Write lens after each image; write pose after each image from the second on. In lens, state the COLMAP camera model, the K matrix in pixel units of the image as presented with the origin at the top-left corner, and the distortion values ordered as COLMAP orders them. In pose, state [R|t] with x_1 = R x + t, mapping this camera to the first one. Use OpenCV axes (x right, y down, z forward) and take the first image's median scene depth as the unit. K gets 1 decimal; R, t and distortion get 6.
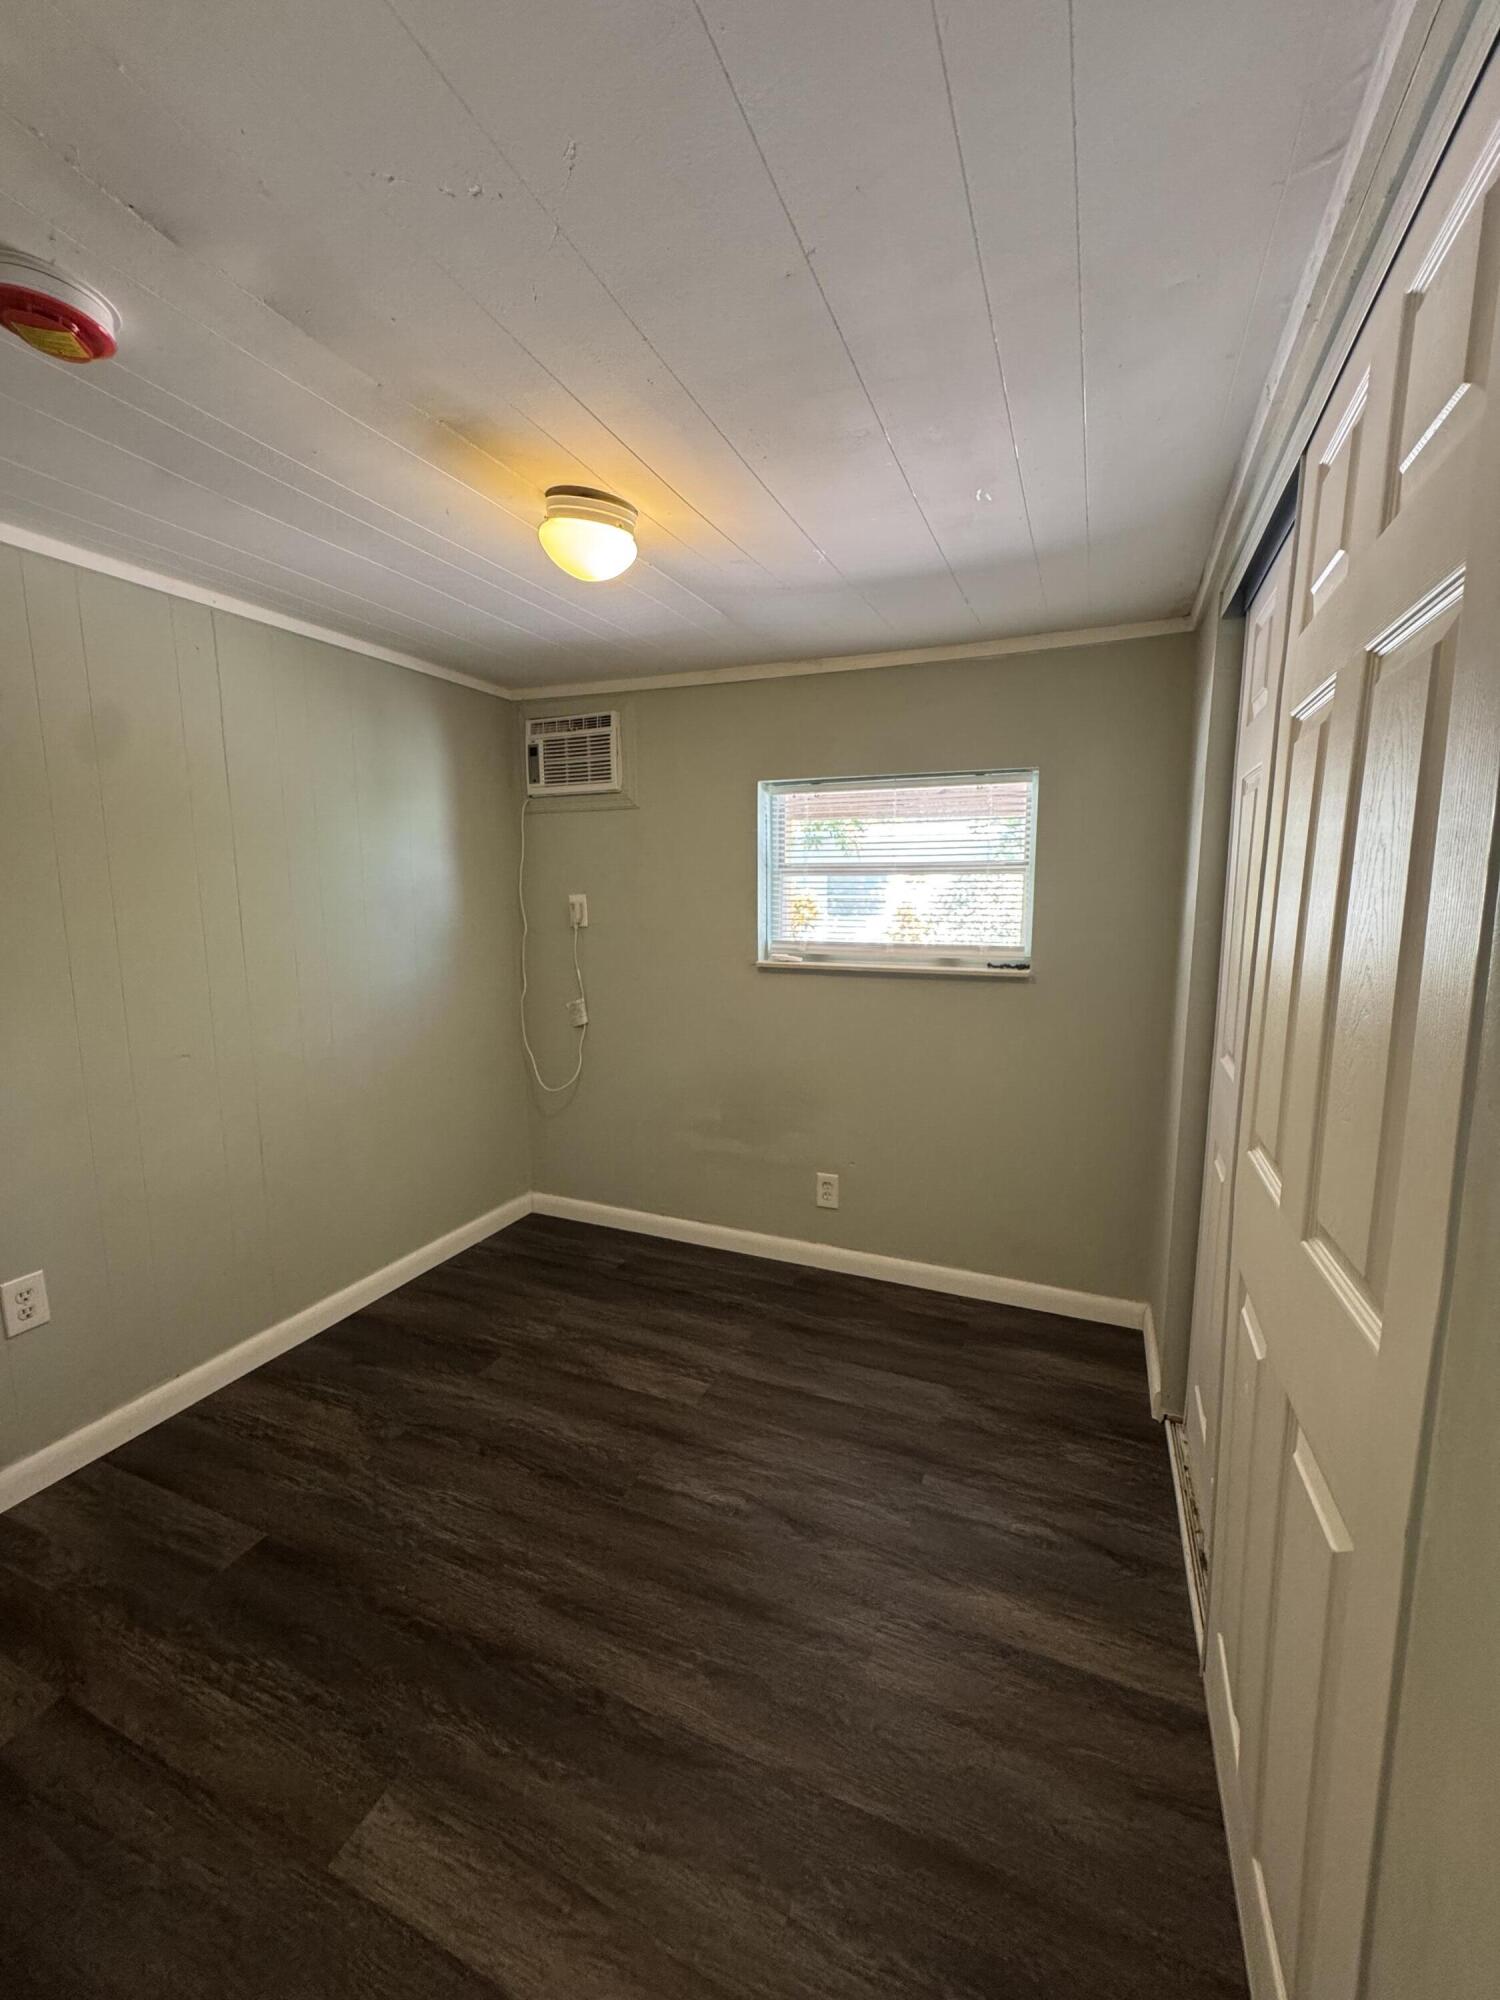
lens RADIAL K [[802.1, 0, 748.0], [0, 802.1, 998.1], [0, 0, 1]] dist [-0.003039, -0.000208]
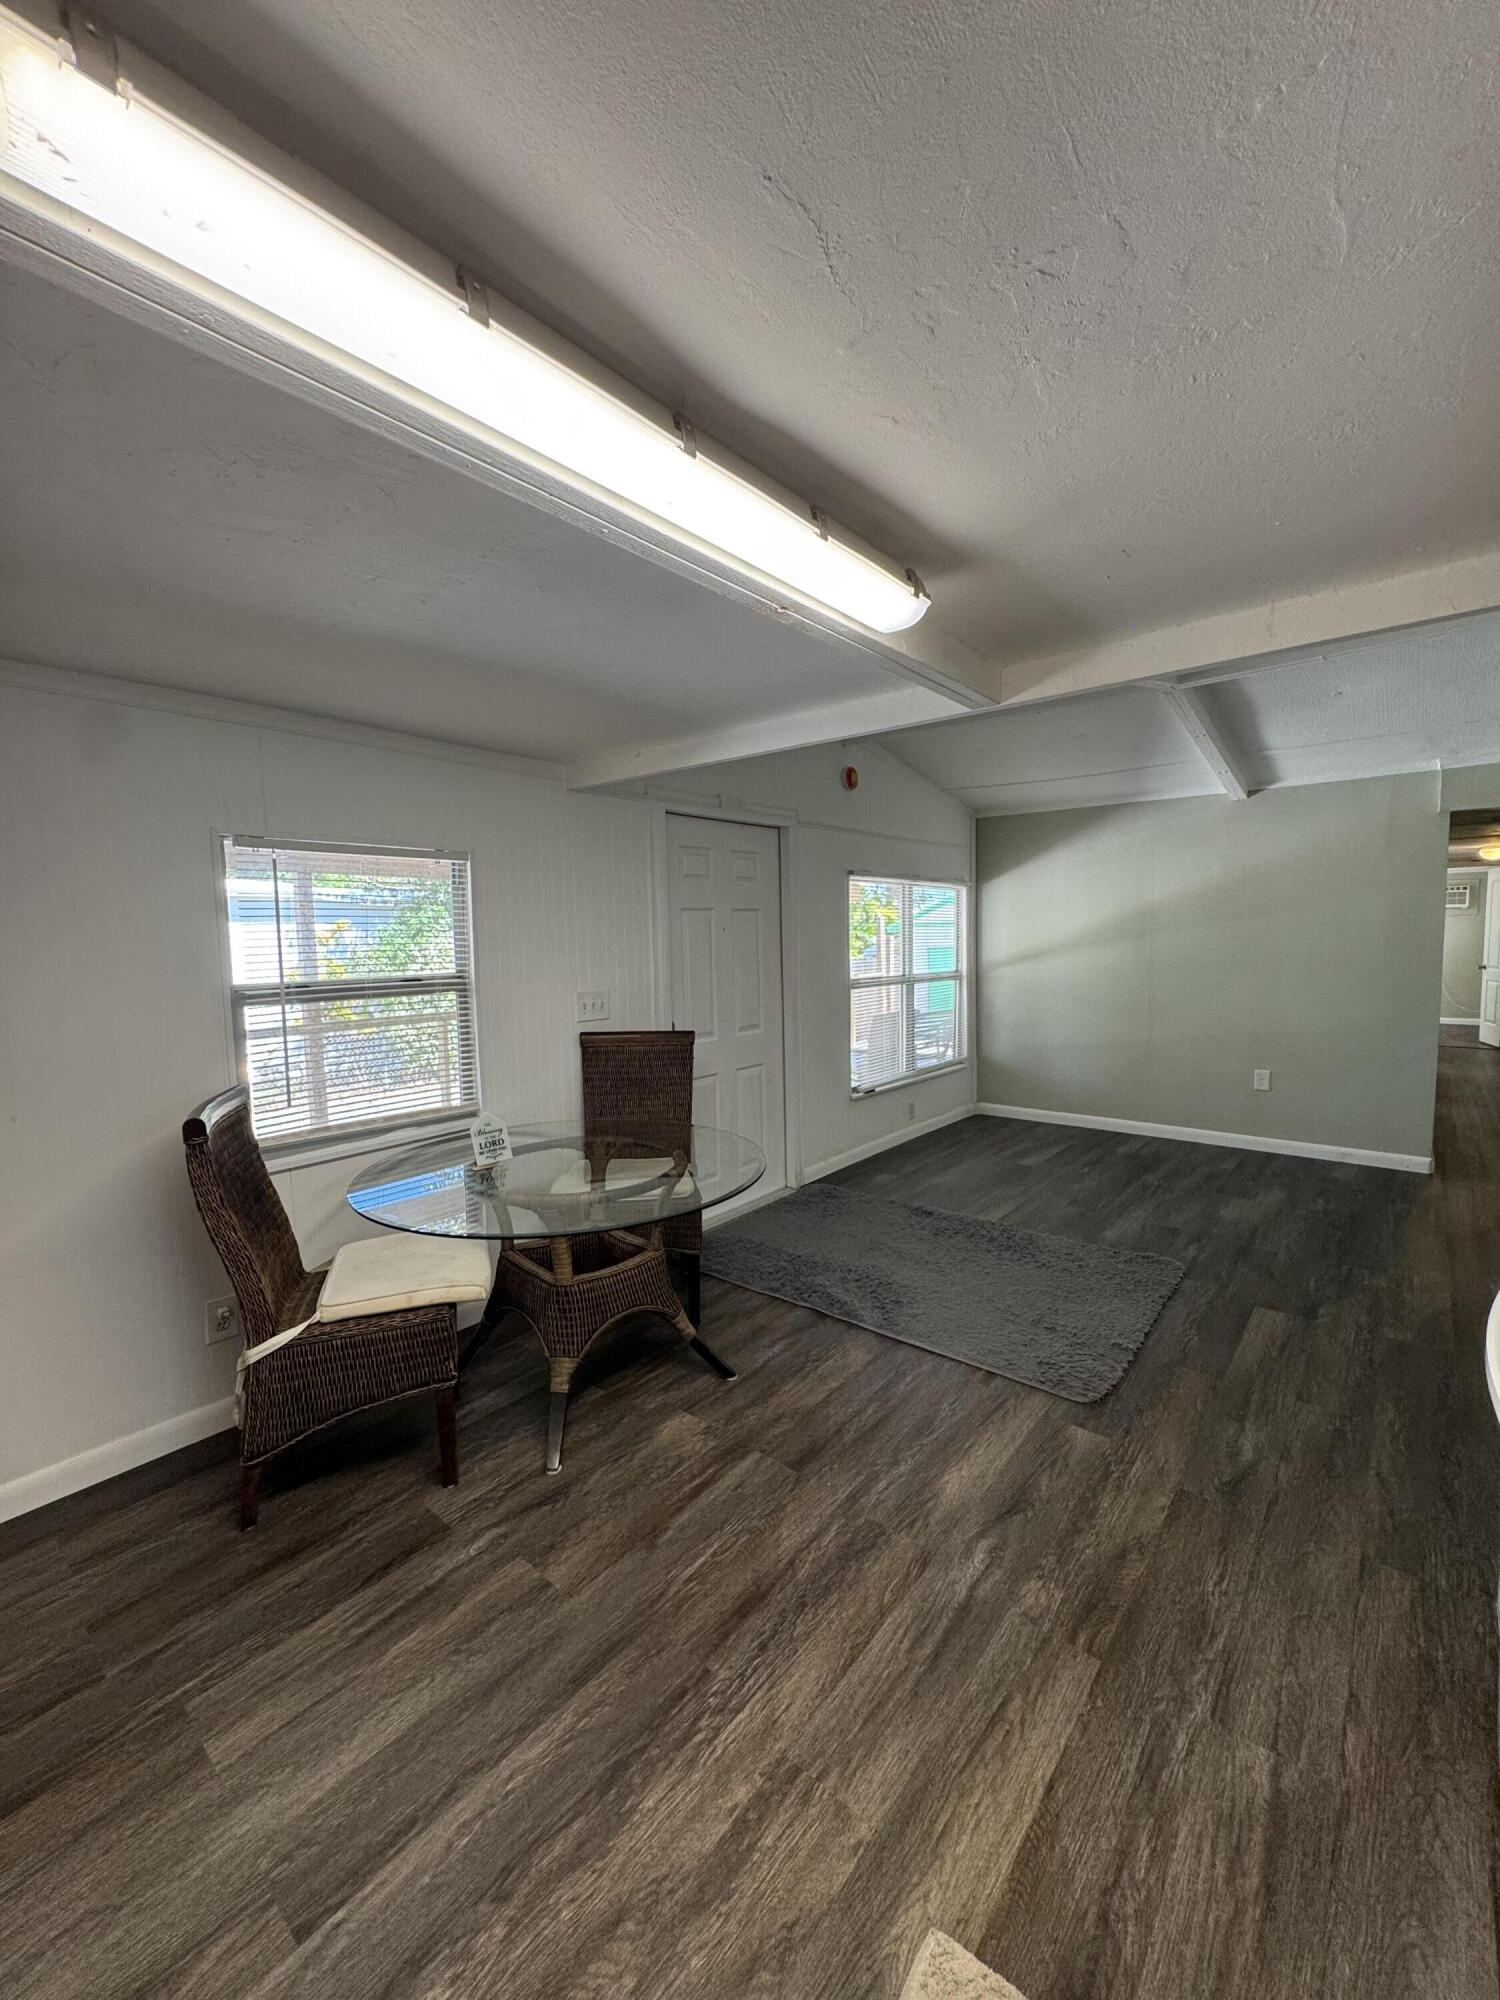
lens RADIAL K [[802.1, 0, 745.4], [0, 802.1, 1001.1], [0, 0, 1]] dist [-0.003039, -0.000208]
pose [[0.291397, -0.099697, 0.951393, -1.408570], [0.131554, 0.989281, 0.063374, -0.175187], [-0.947513, 0.106692, 0.301389, 0.833676]]
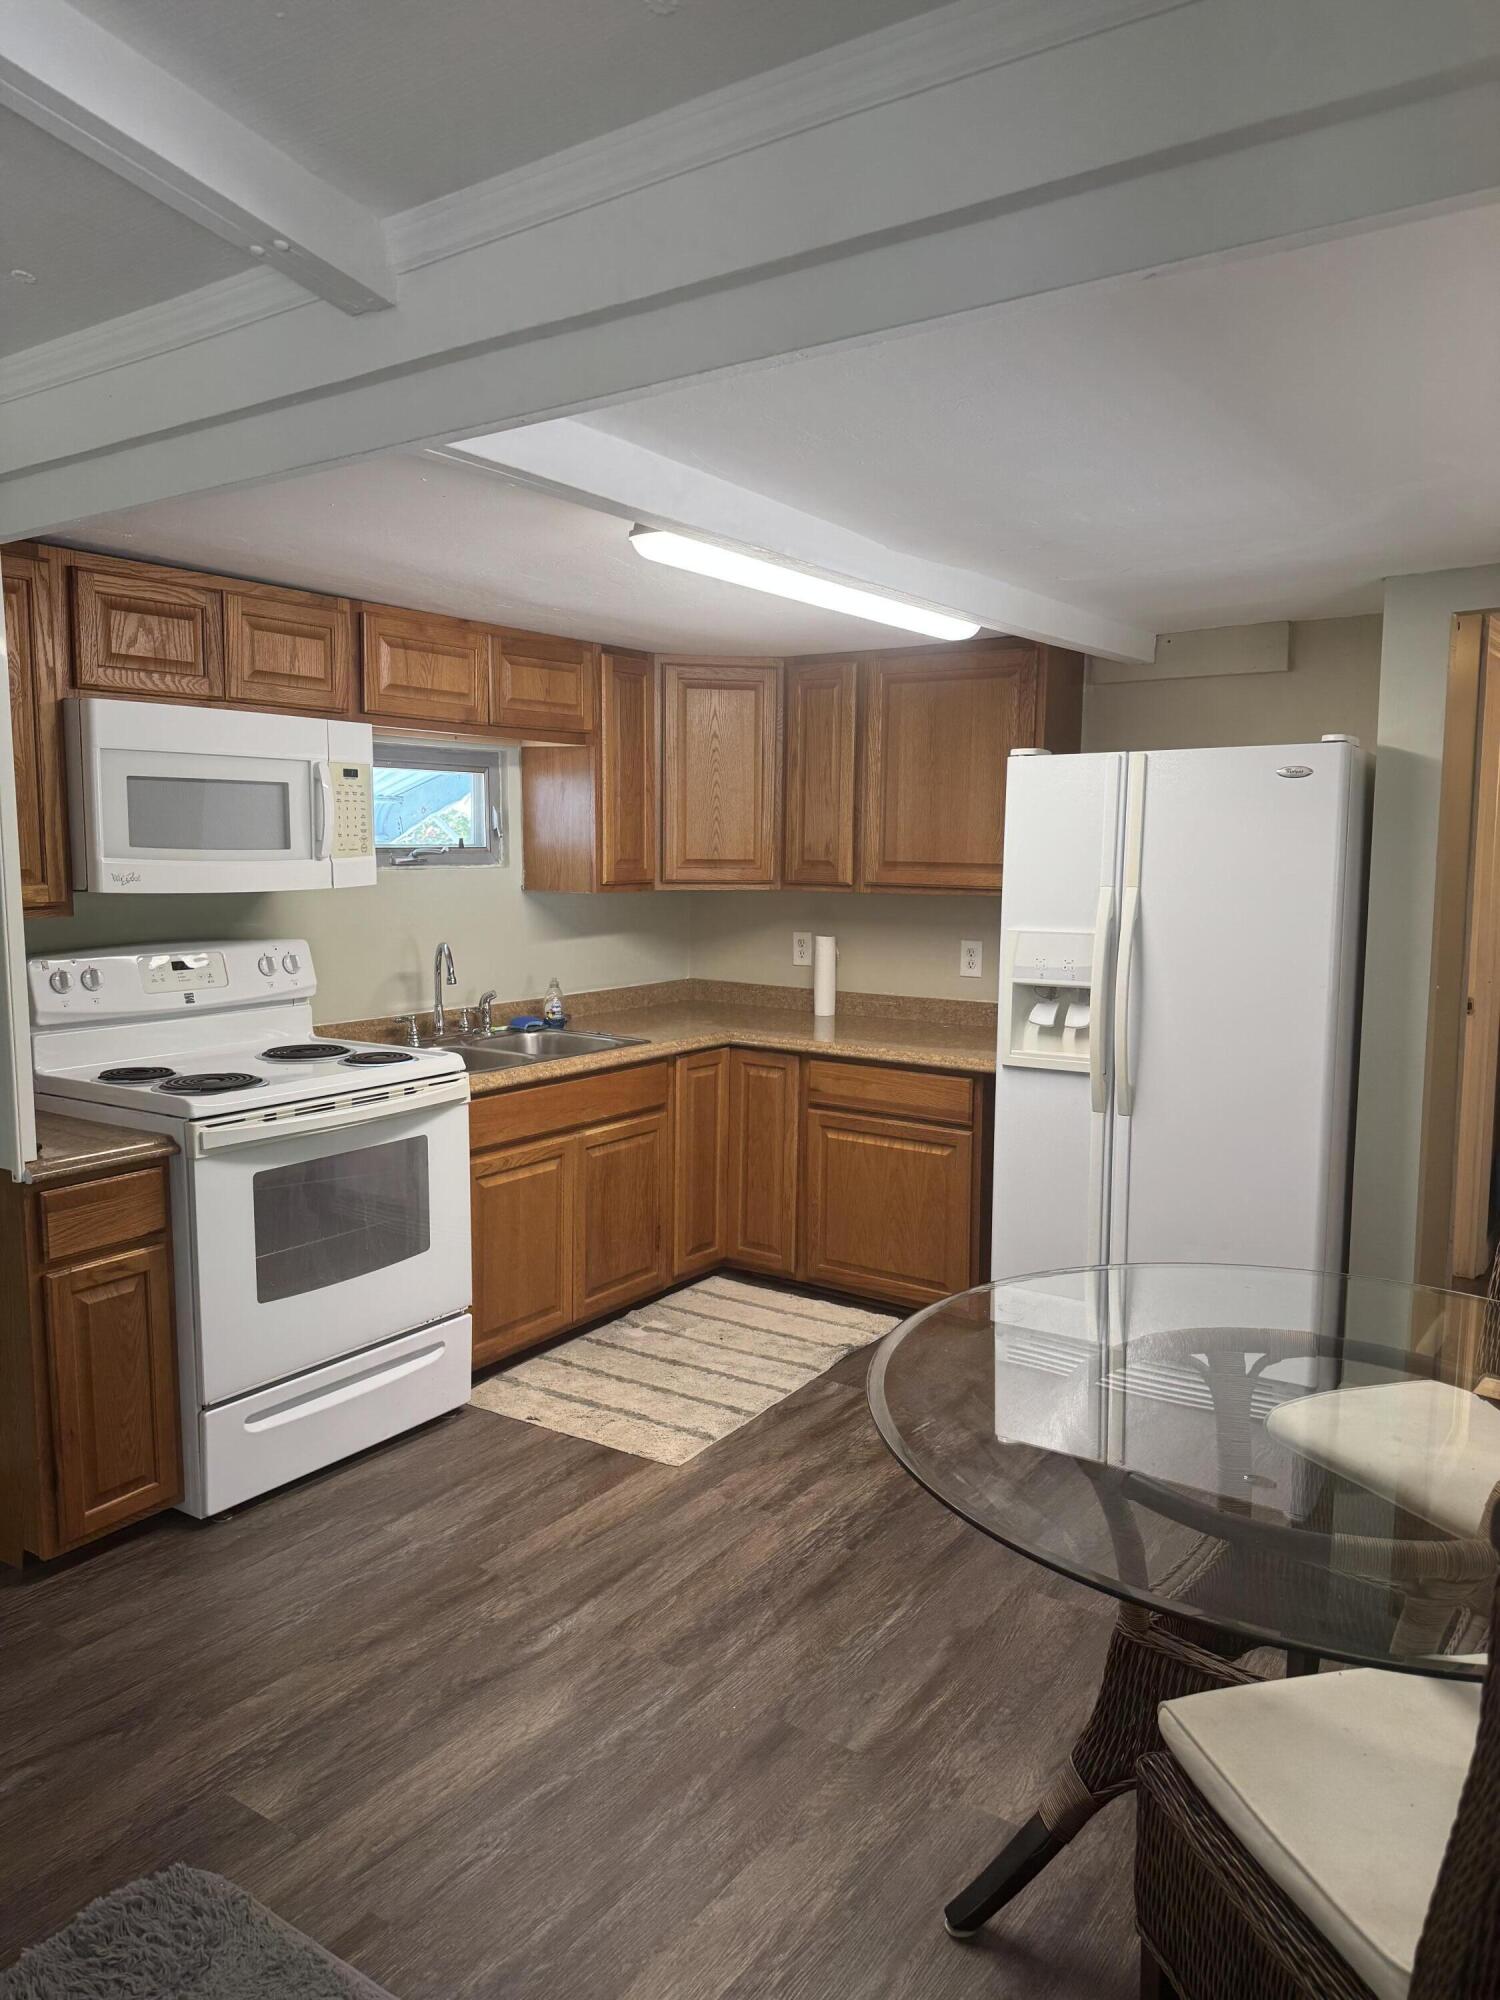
lens RADIAL K [[1399.0, 0, 747.6], [0, 1399.0, 1001.6], [0, 0, 1]] dist [0.001481, 0.000177]
pose [[-0.196721, 0.100140, -0.975332, 2.156980], [-0.123269, 0.984351, 0.125928, -0.253912], [0.972680, 0.145001, -0.181299, 1.556619]]
